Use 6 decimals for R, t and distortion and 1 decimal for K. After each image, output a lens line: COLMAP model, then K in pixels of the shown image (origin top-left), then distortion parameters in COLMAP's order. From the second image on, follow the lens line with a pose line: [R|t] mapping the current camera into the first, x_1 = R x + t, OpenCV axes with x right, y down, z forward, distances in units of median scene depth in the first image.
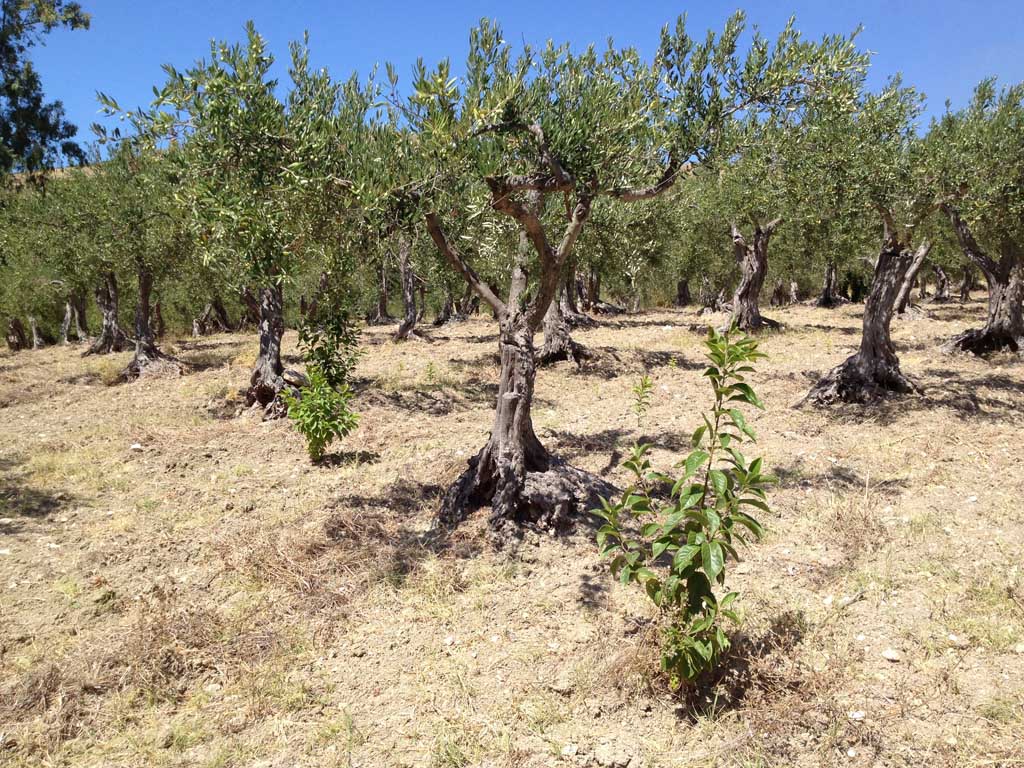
lens RADIAL K [[1027.9, 0, 509.3], [0, 1027.9, 377.3], [0, 0, 1]] dist [0.066234, 0.000000]
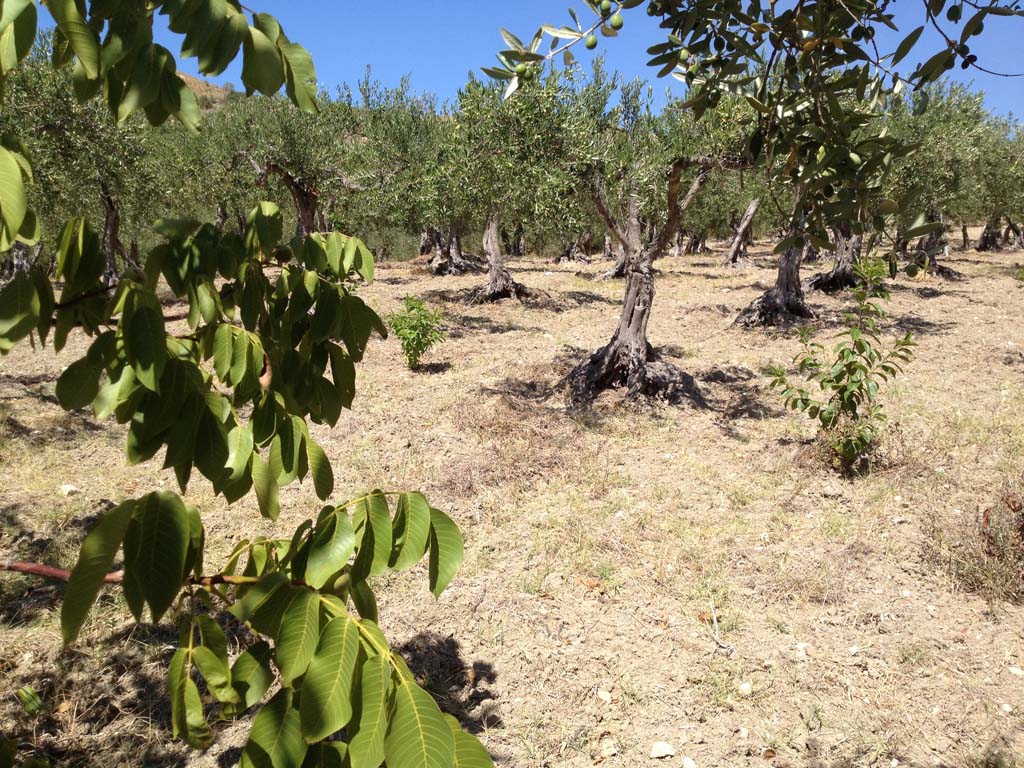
lens RADIAL K [[1027.9, 0, 516.2], [0, 1027.9, 387.5], [0, 0, 1]] dist [0.066234, 0.000000]
pose [[0.973340, -0.018696, 0.228604, -0.286543], [0.005870, 0.998377, 0.056655, 0.026777], [-0.229292, -0.053803, 0.971870, -0.207297]]
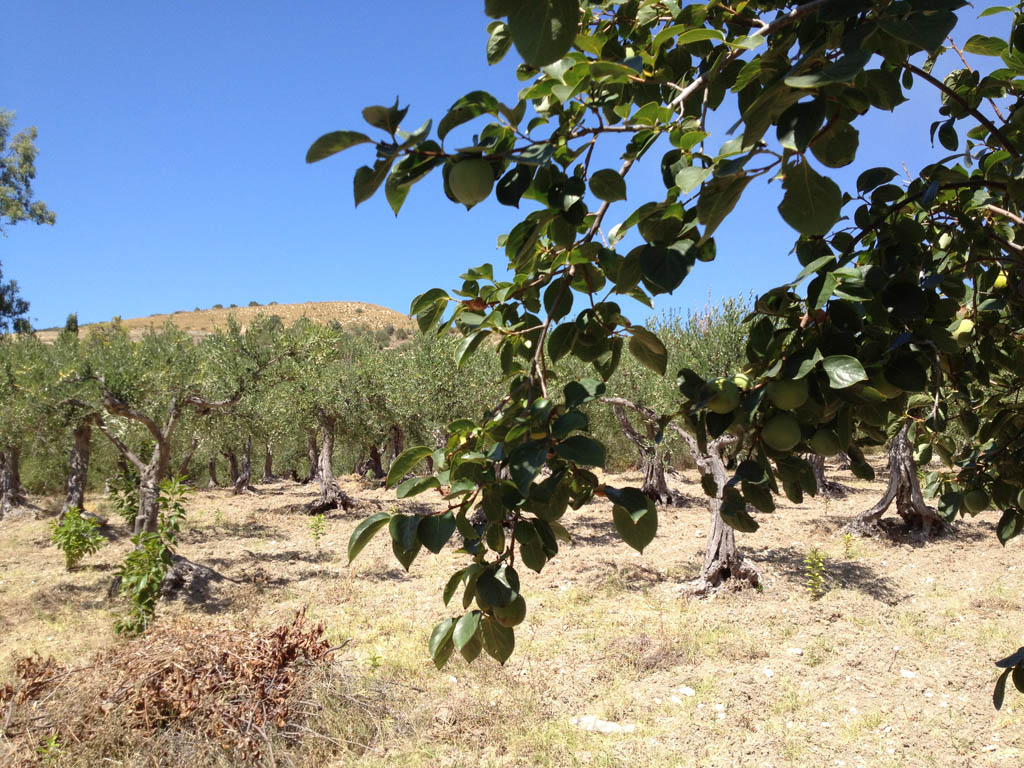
lens RADIAL K [[1027.9, 0, 512.1], [0, 1027.9, 387.0], [0, 0, 1]] dist [0.066234, 0.000000]
pose [[0.999612, 0.012215, 0.025038, 0.334624], [-0.008371, 0.988917, -0.148235, 0.031544], [-0.026571, 0.147968, 0.988635, -0.447794]]
